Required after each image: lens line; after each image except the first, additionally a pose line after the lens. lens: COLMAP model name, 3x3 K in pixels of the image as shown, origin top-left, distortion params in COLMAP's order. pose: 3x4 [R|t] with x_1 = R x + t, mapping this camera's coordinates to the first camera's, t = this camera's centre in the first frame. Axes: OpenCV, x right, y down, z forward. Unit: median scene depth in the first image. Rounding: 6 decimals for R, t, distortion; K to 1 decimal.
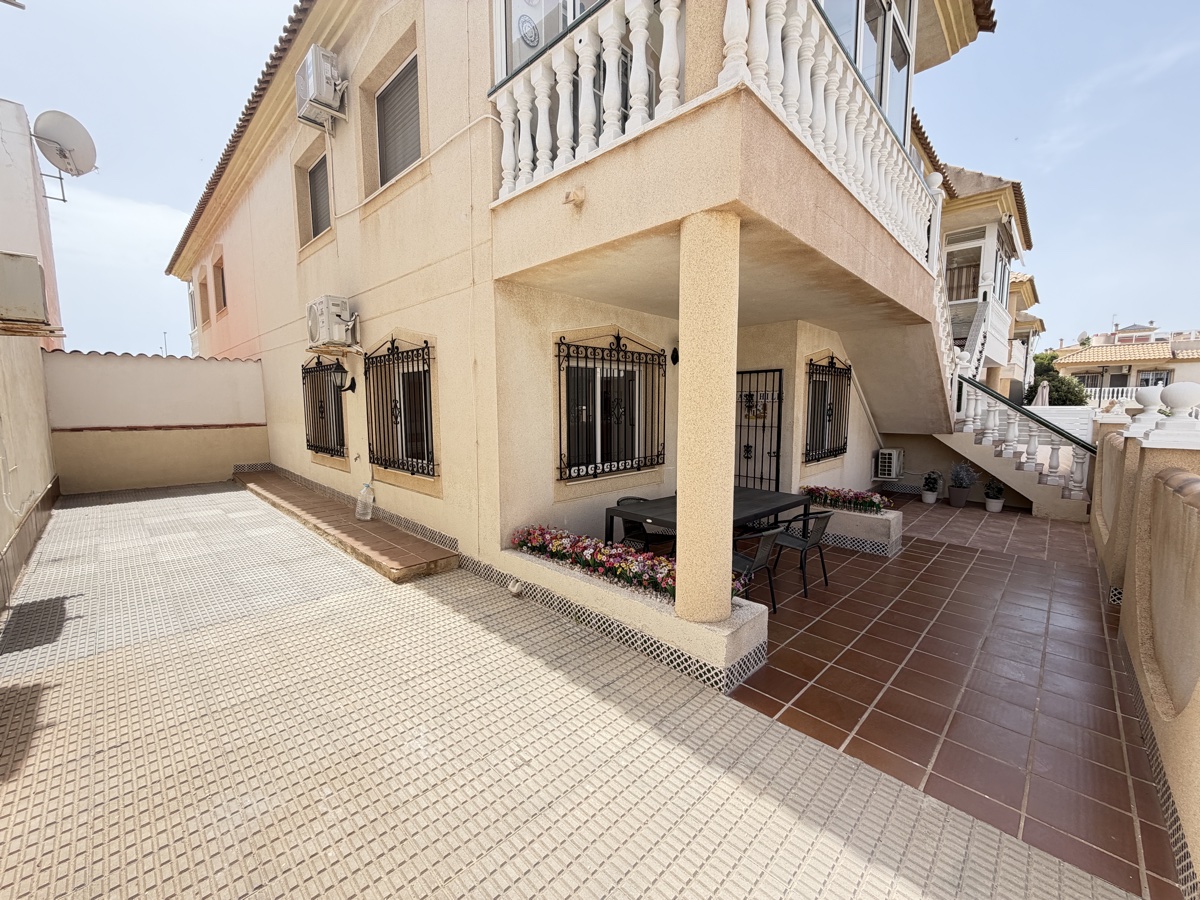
lens RADIAL K [[477.3, 0, 600.3], [0, 477.3, 455.2], [0, 0, 1]] dist [-0.001548, 0.000057]
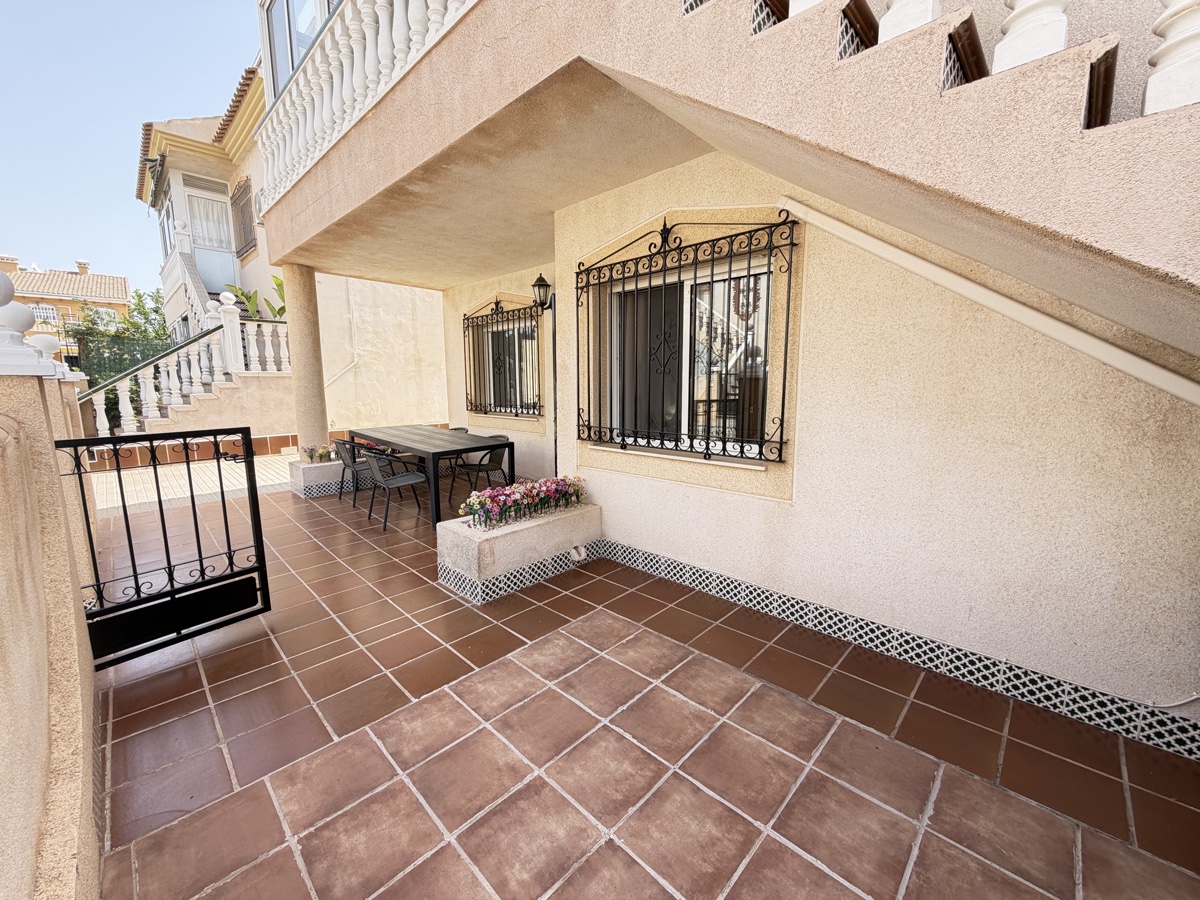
lens RADIAL K [[477.3, 0, 599.7], [0, 477.3, 443.4], [0, 0, 1]] dist [-0.001548, 0.000057]
pose [[-0.005186, 0.153409, -0.988149, 0.736748], [-0.089239, 0.984149, 0.153256, -0.071781], [0.995997, 0.088976, 0.008587, 1.018041]]
